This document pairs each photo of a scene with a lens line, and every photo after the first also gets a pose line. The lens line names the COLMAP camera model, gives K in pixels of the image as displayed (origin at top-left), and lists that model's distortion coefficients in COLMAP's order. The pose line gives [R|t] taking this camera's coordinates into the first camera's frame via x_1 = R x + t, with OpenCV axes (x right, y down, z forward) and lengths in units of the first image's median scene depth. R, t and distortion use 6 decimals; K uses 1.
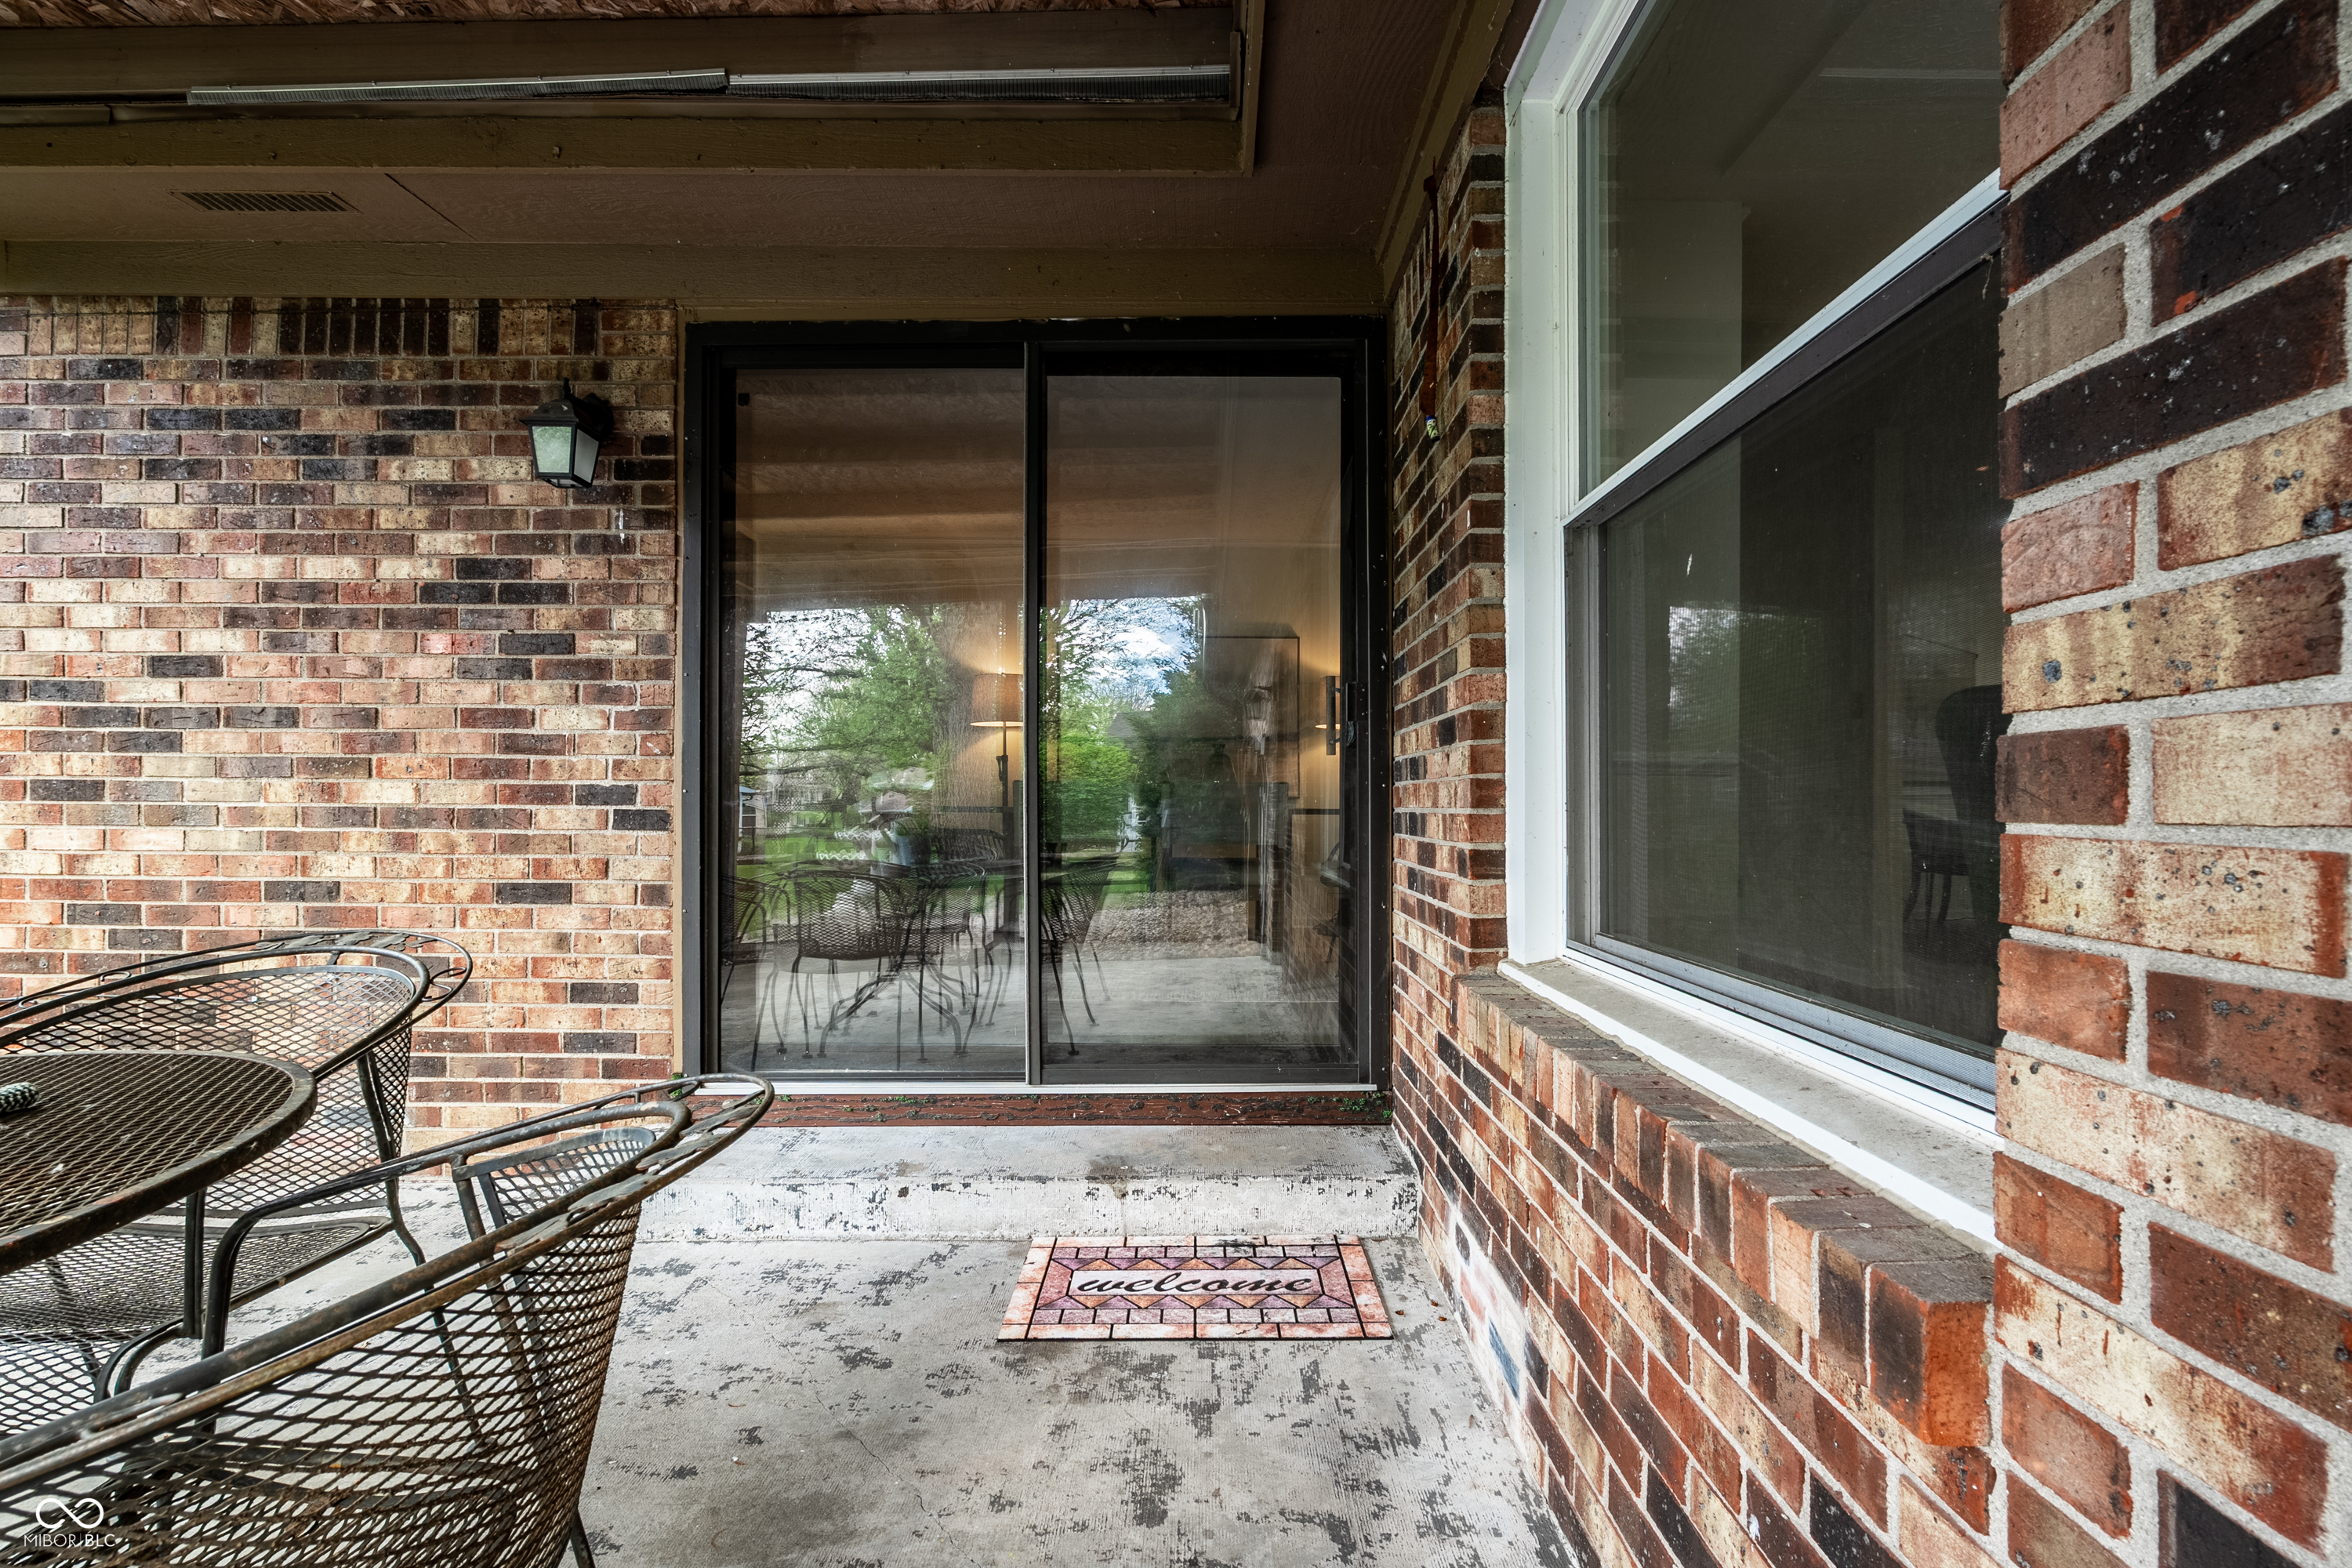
lens RADIAL K [[1089.7, 0, 1166.3], [0, 1089.7, 795.8], [0, 0, 1]] dist [-0.000569, -0.000099]
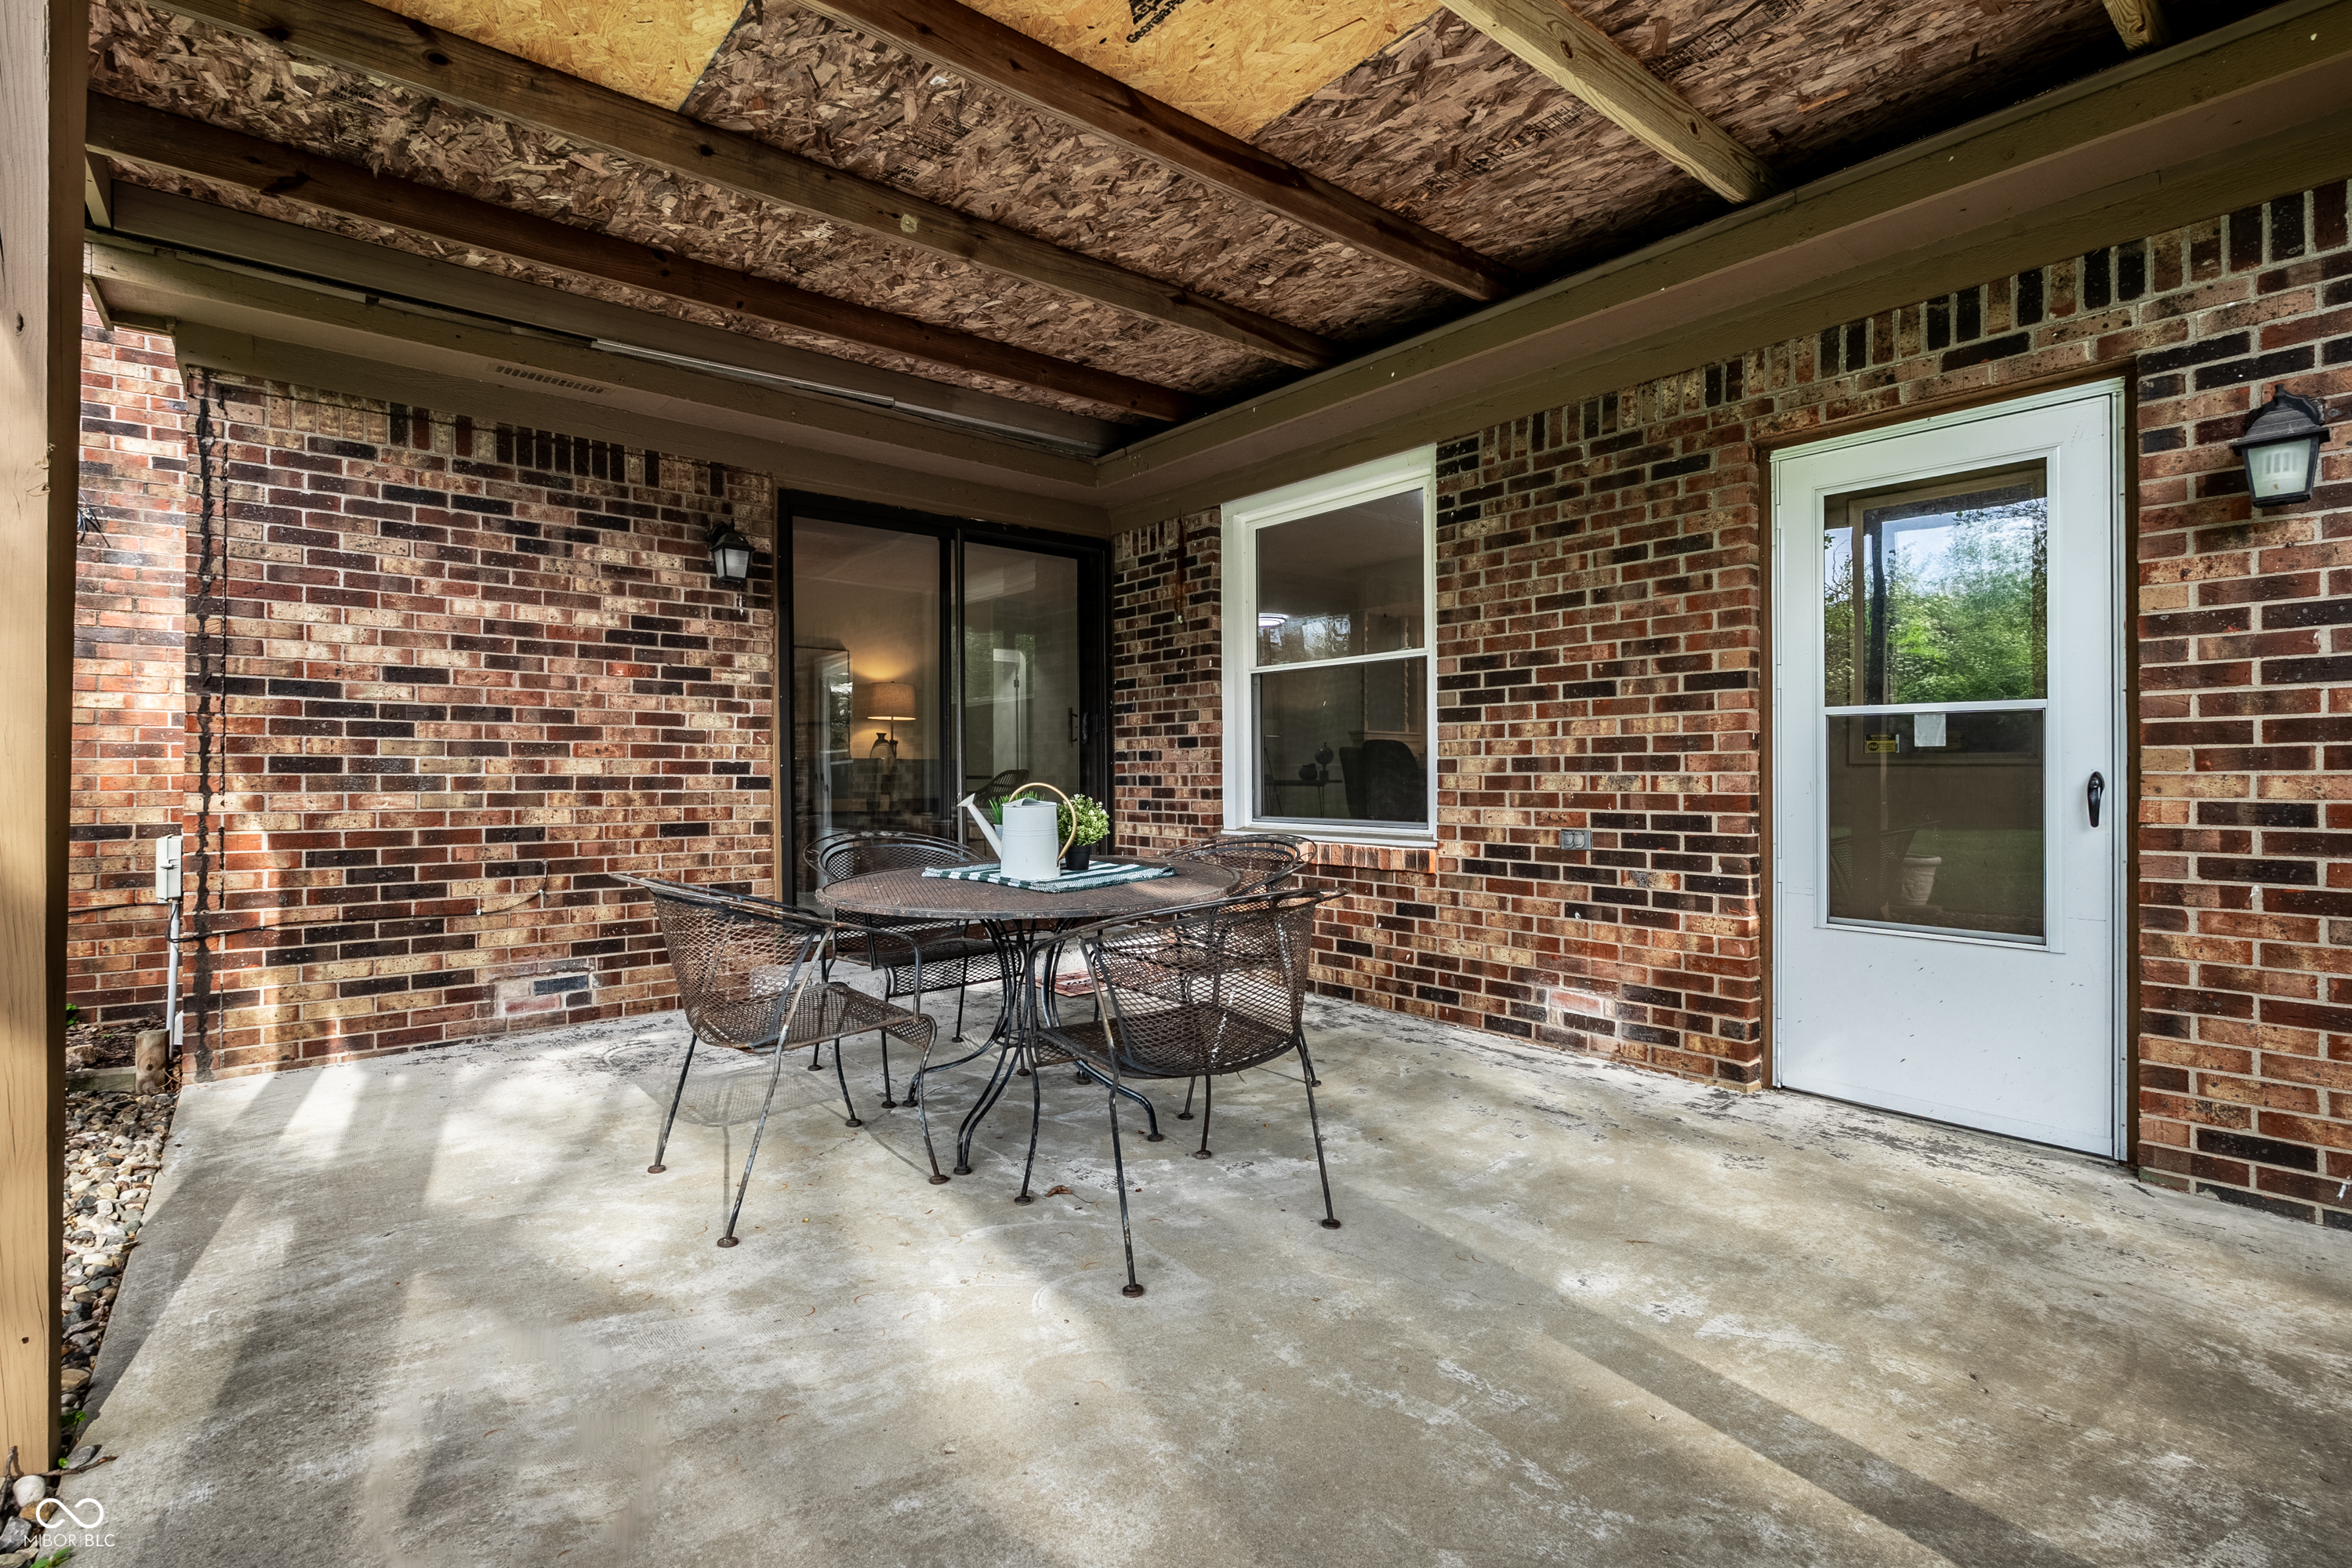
lens RADIAL K [[1031.8, 0, 1167.3], [0, 1031.8, 765.3], [0, 0, 1]] dist [0.000254, -0.000140]
pose [[0.768552, 0.000586, 0.639787, -1.004919], [0.000364, 0.999999, -0.001354, -0.002594], [-0.639787, 0.001274, 0.768551, -0.612816]]
